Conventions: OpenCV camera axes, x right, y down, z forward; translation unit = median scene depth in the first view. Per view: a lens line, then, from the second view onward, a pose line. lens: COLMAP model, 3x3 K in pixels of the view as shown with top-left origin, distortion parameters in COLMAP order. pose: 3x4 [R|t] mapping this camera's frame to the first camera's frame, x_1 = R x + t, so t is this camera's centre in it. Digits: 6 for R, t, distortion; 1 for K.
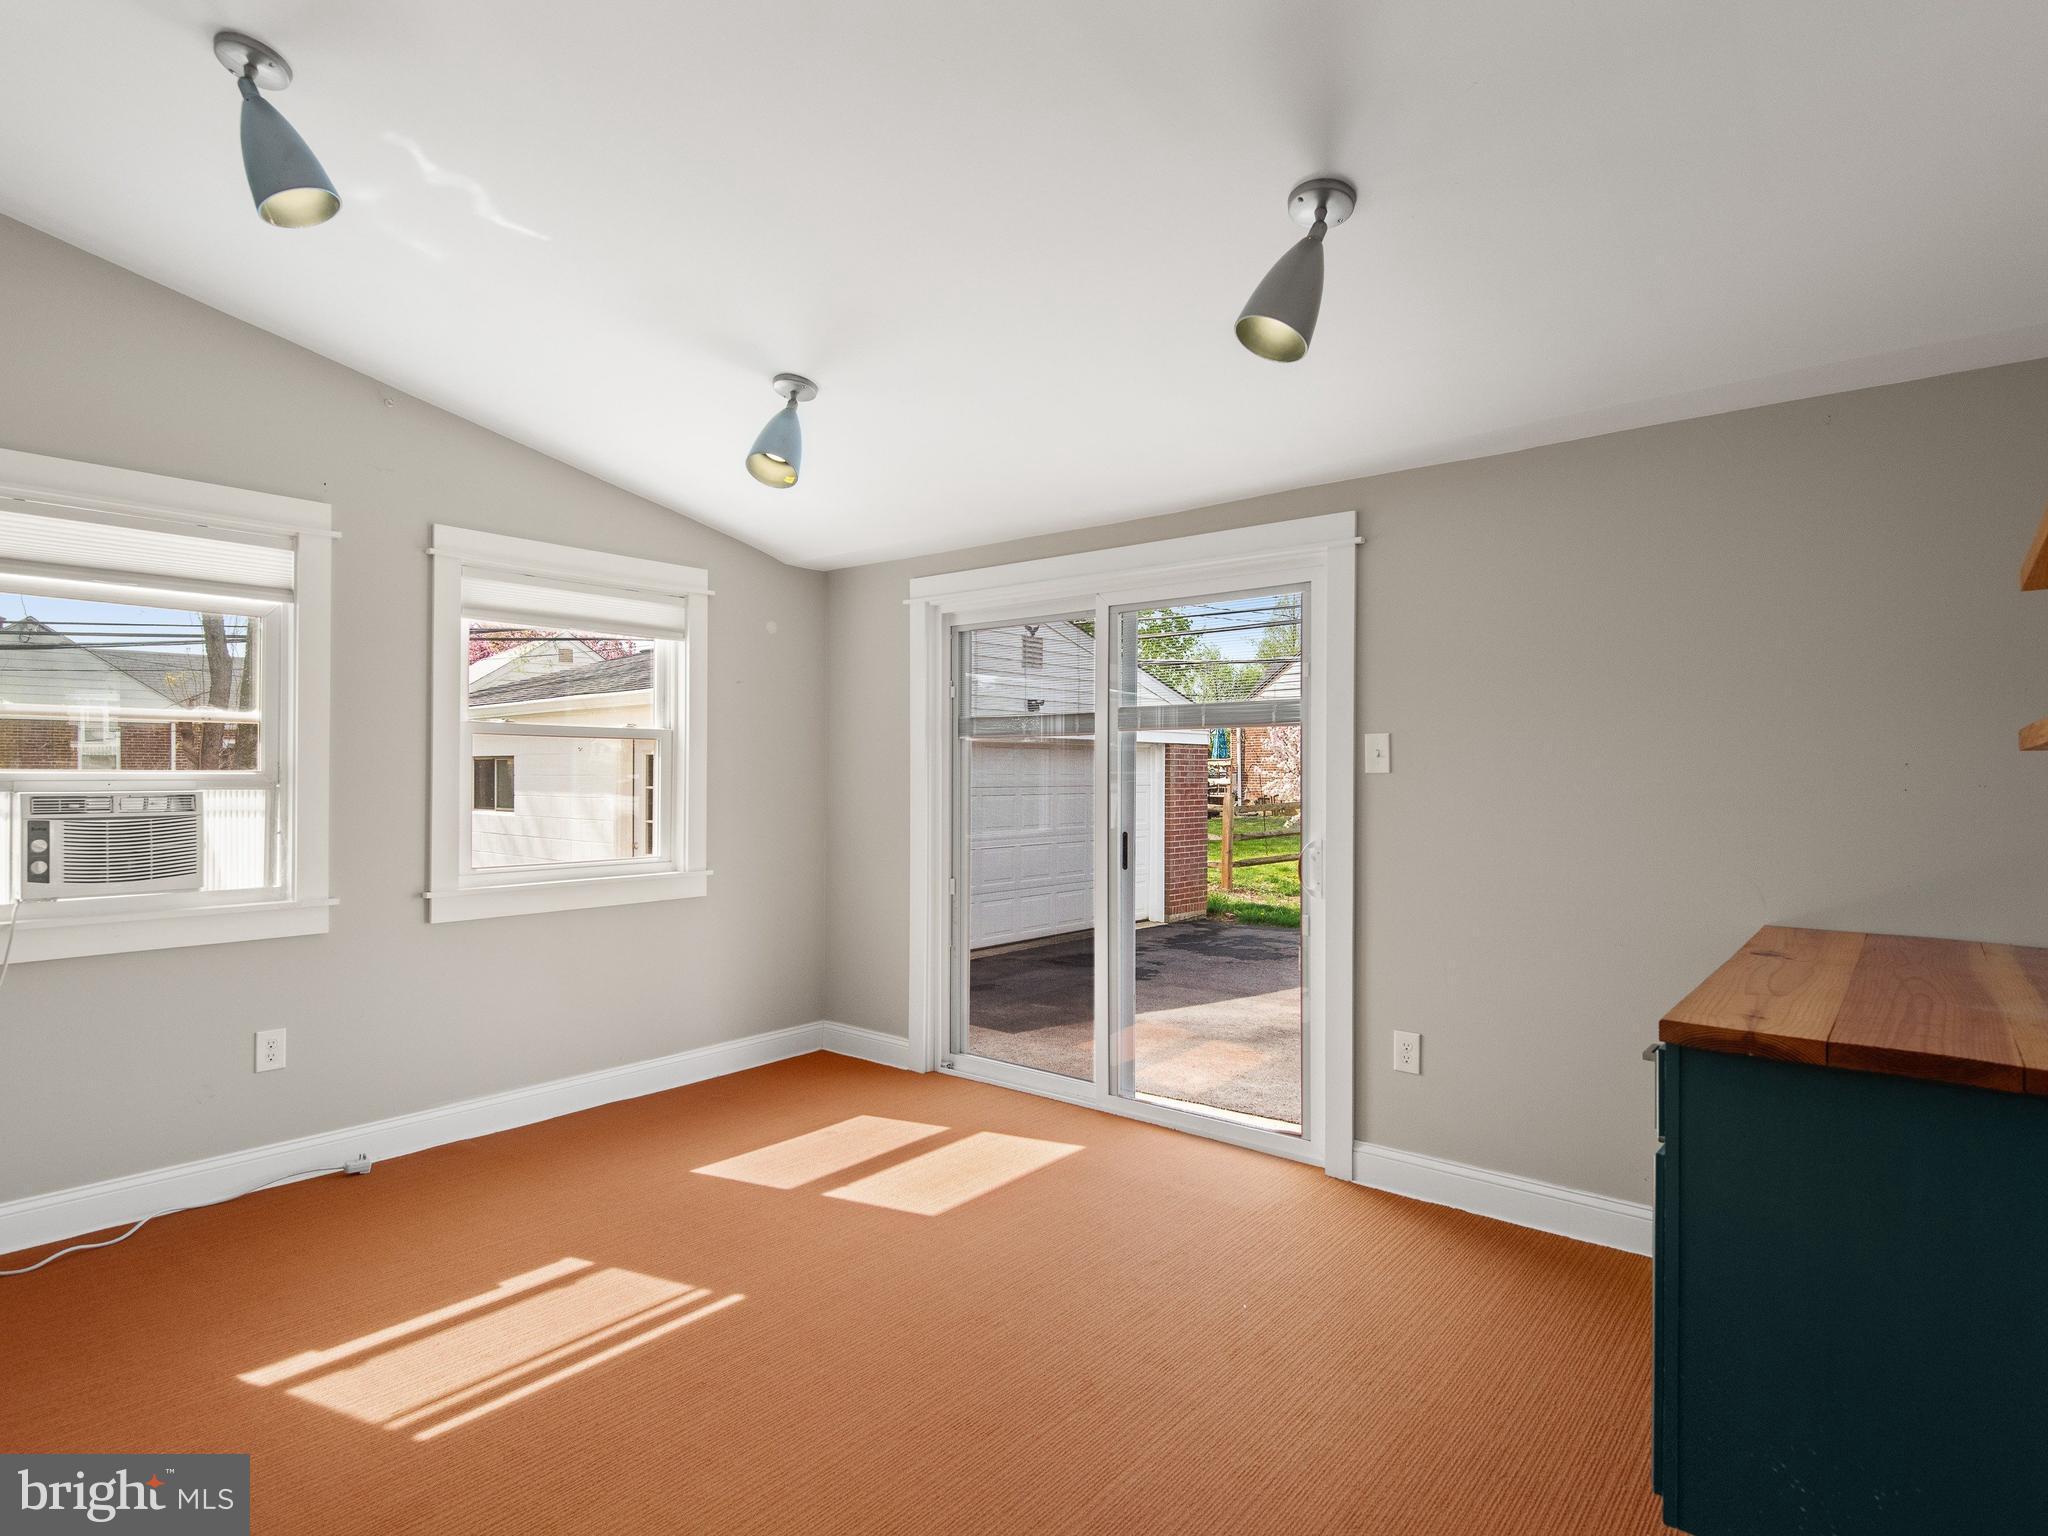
lens RADIAL K [[1082.0, 0, 1008.5], [0, 1082.0, 759.6], [0, 0, 1]] dist [0.018235, -0.001707]
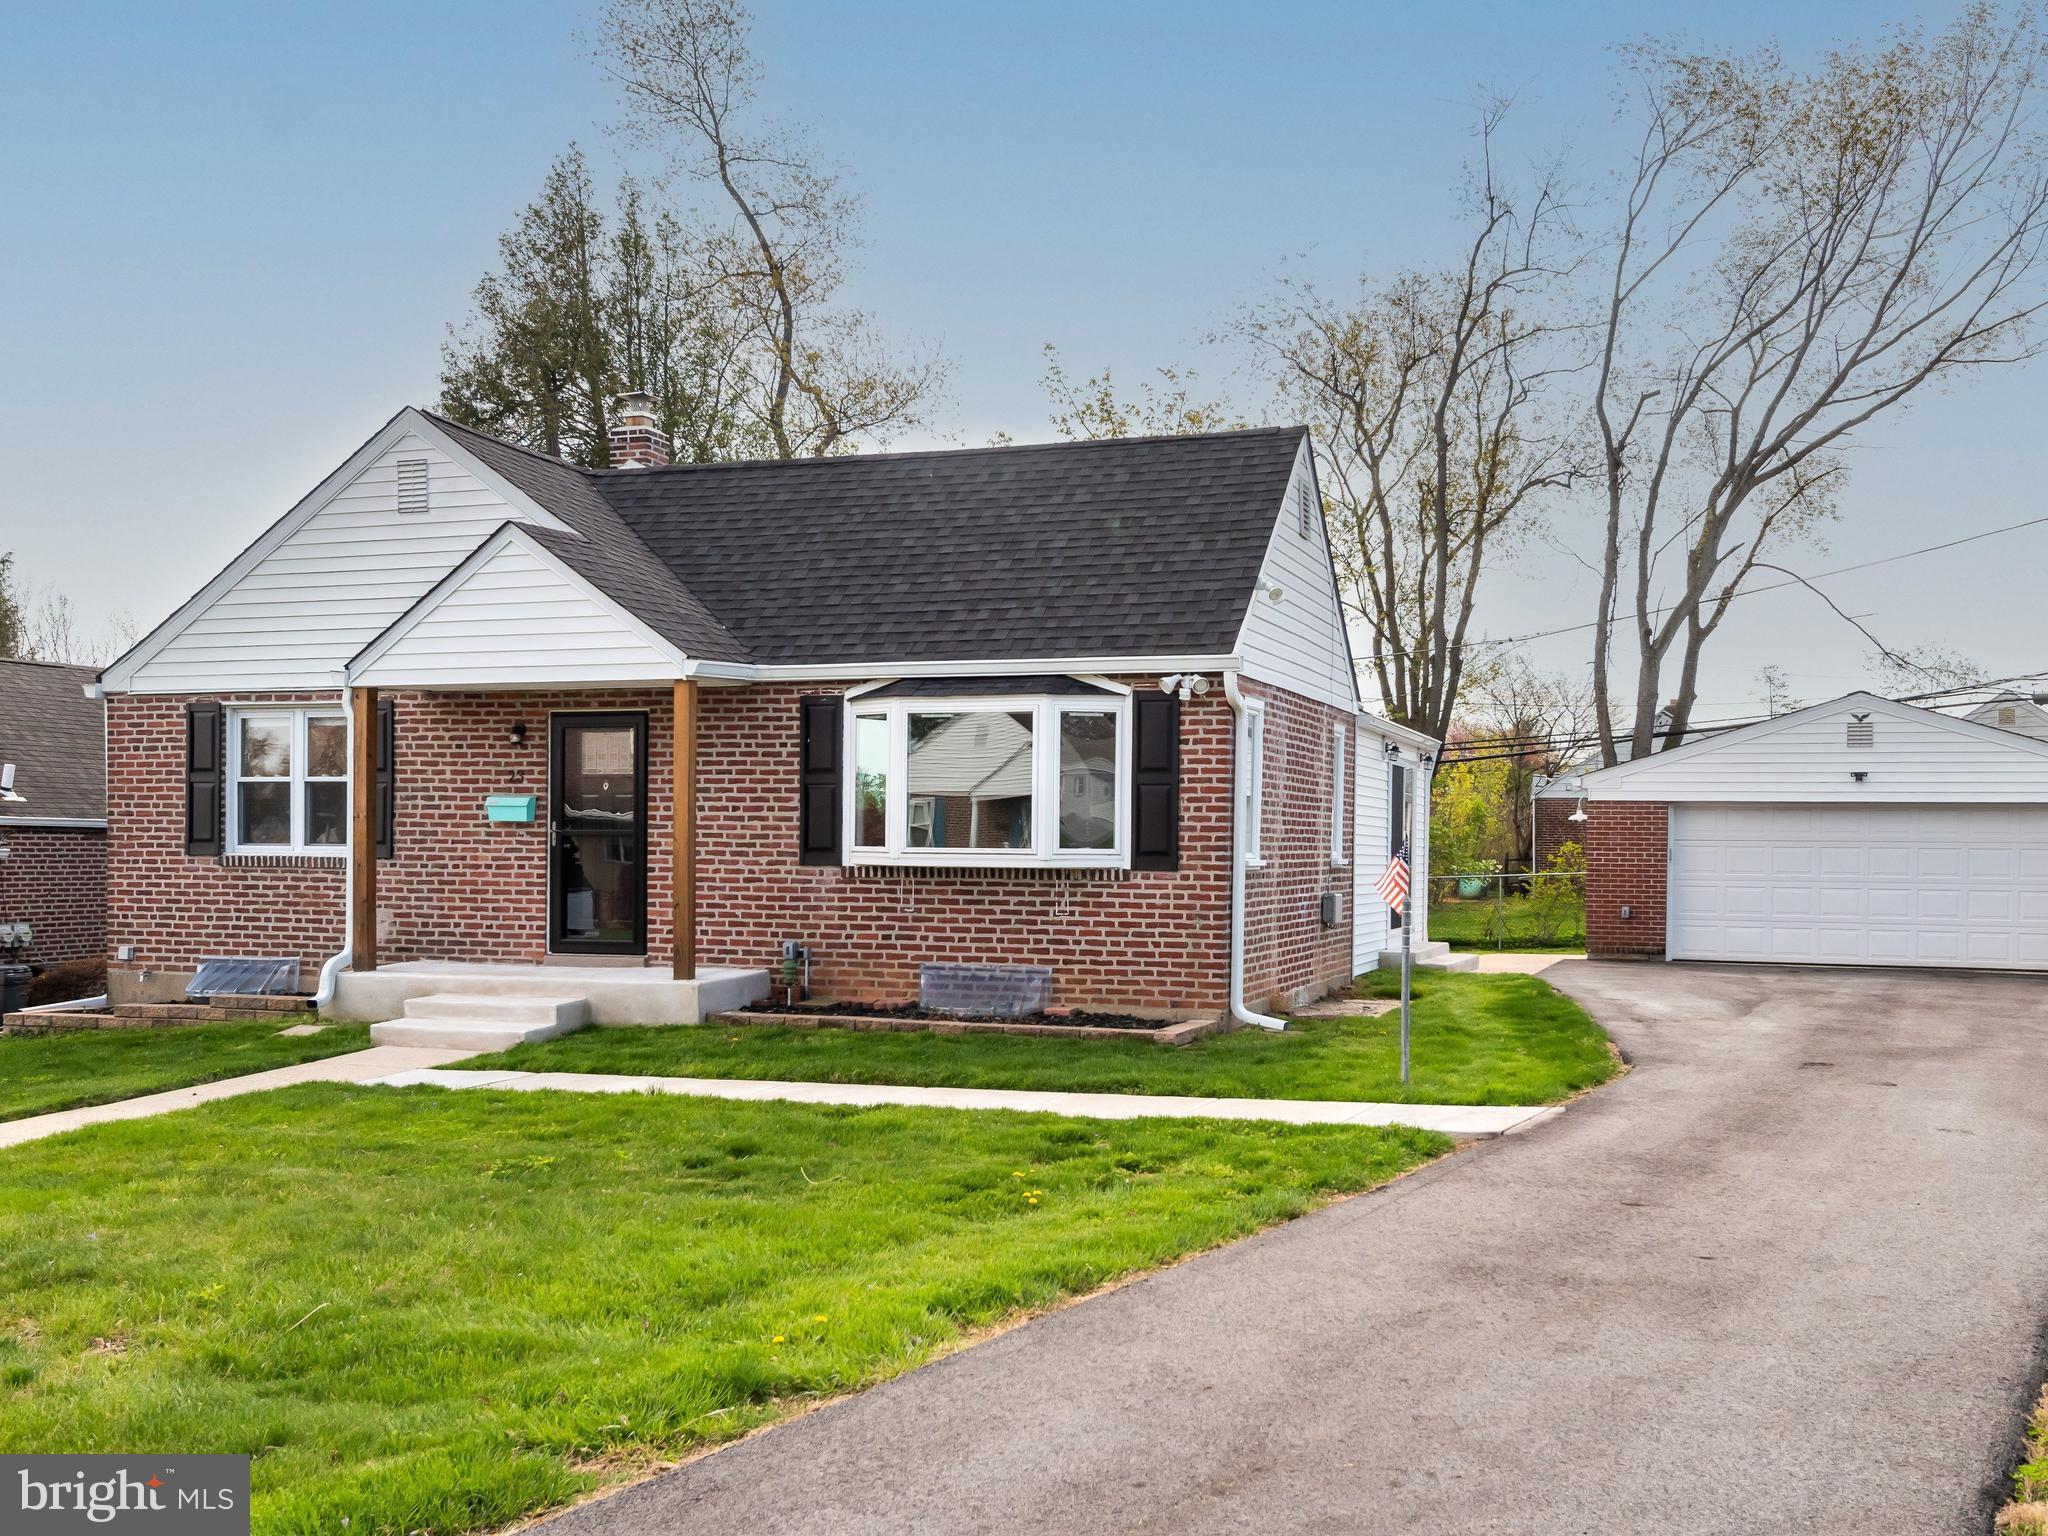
lens RADIAL K [[1819.6, 0, 1165.5], [0, 1819.6, 823.8], [0, 0, 1]] dist [0.039578, -0.034066]
pose [[0.391242, -0.011612, -0.920215, 1.407678], [-0.001457, 0.999911, -0.013237, 0.028652], [0.920287, 0.006519, 0.391190, -0.487999]]
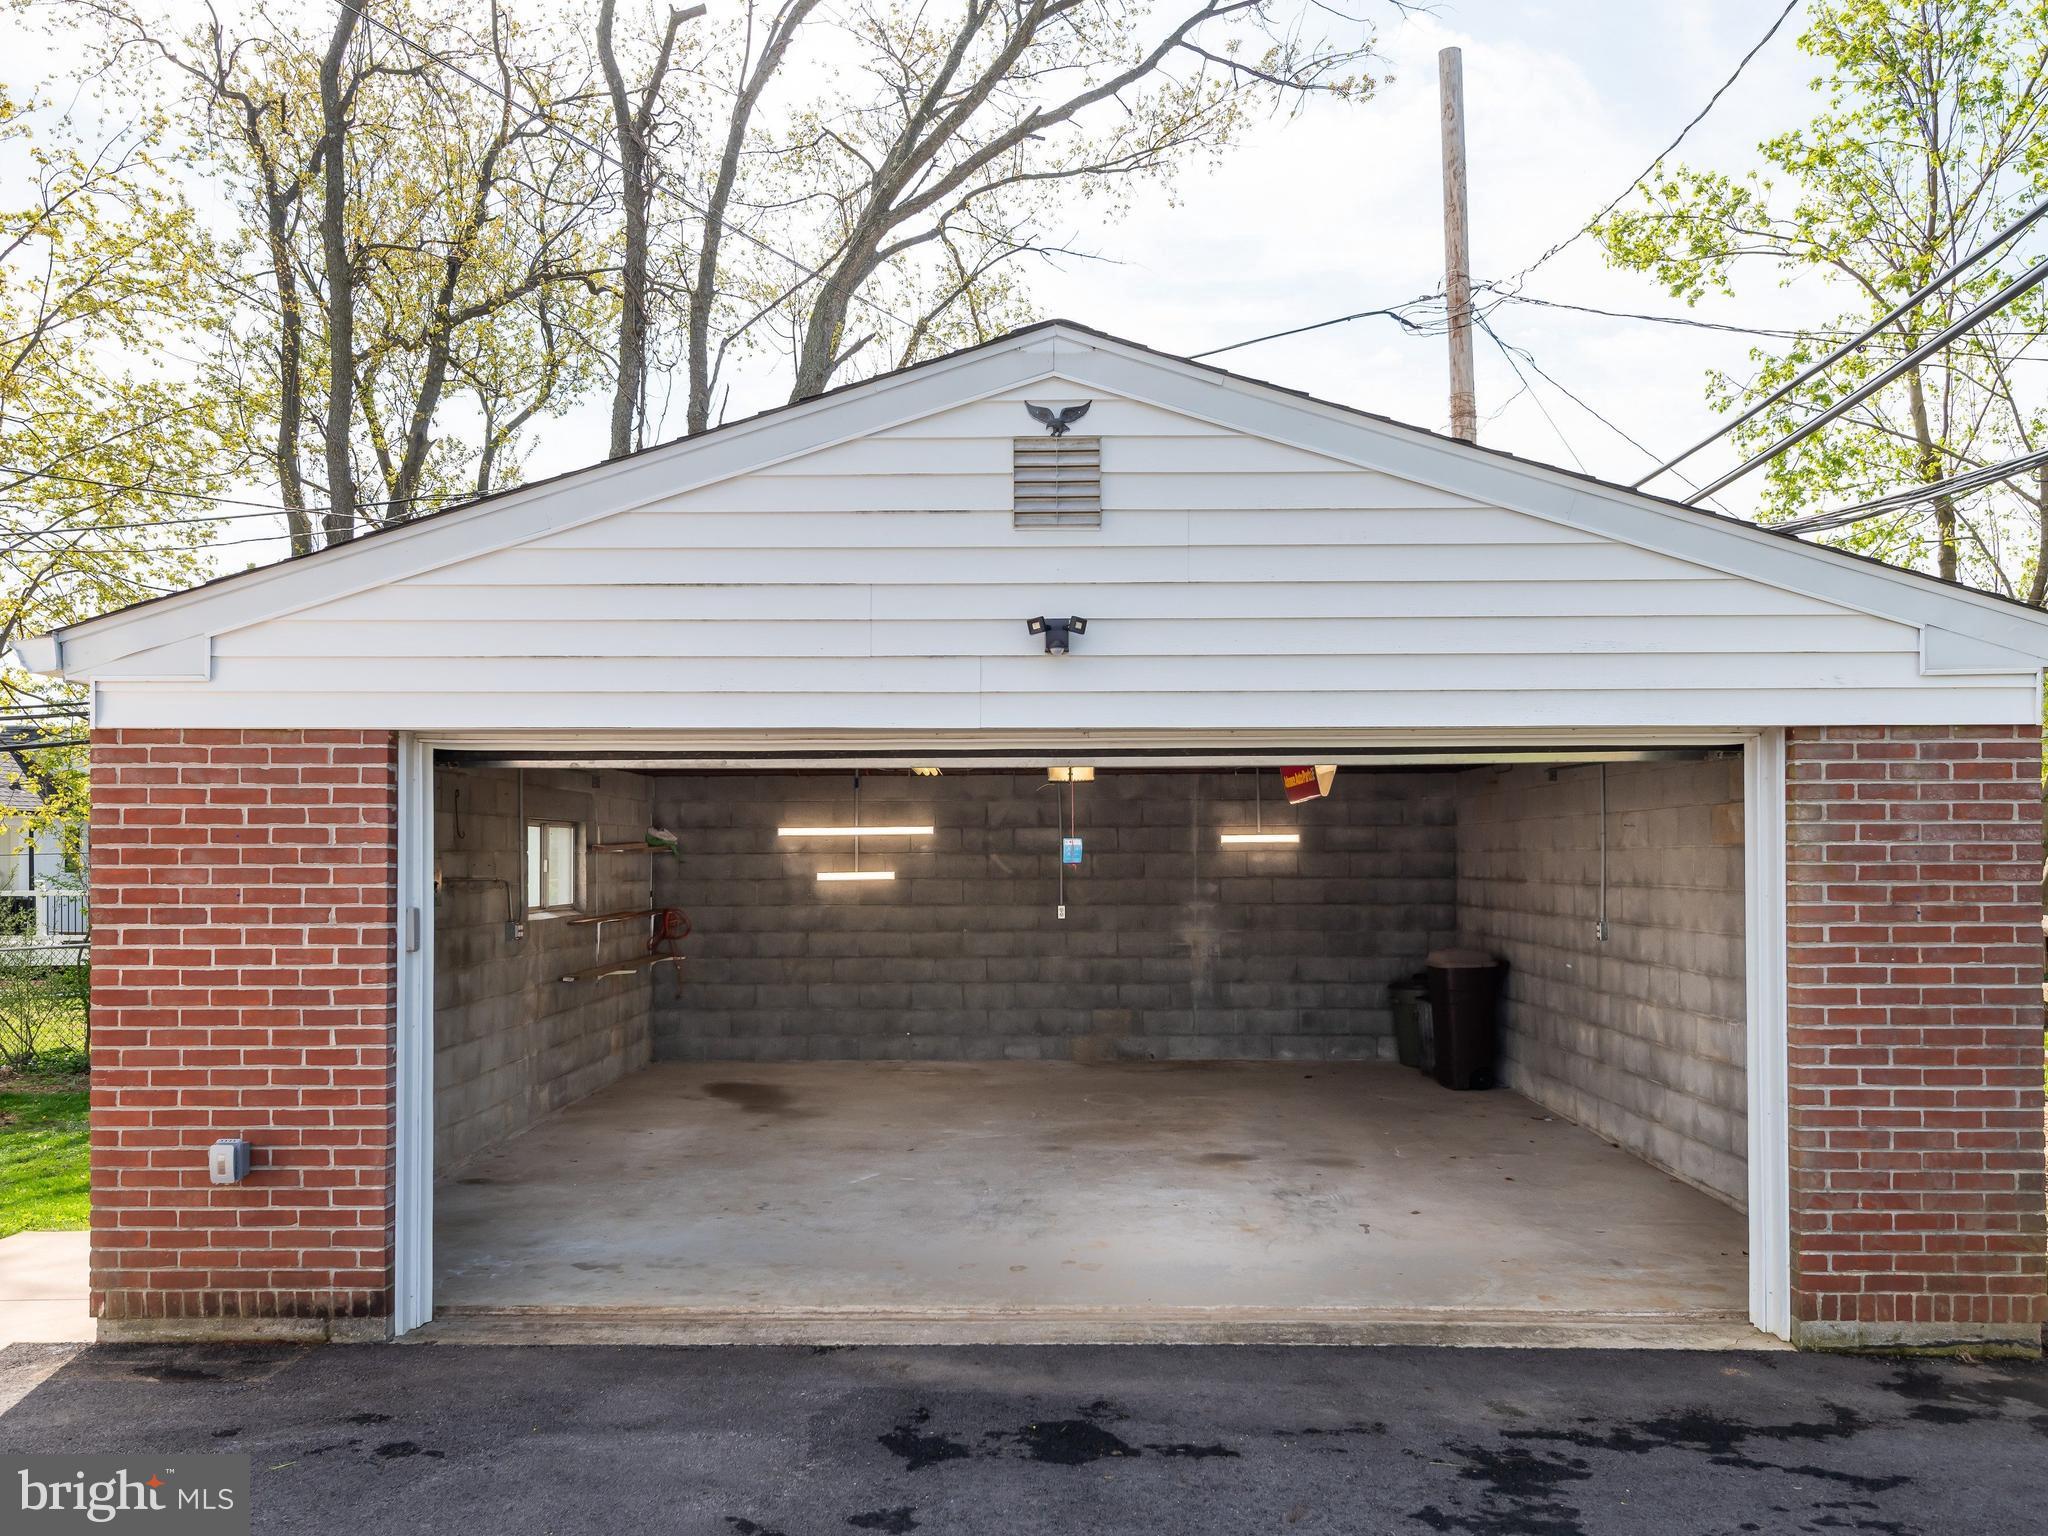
lens RADIAL K [[1625.5, 0, 1002.2], [0, 1625.5, 818.1], [0, 0, 1]] dist [0.027076, -0.025345]
pose [[0.659472, -0.024975, -0.751315, 0.335593], [0.015005, 0.999686, -0.020061, 0.015032], [0.751580, 0.001956, 0.659639, 0.545709]]
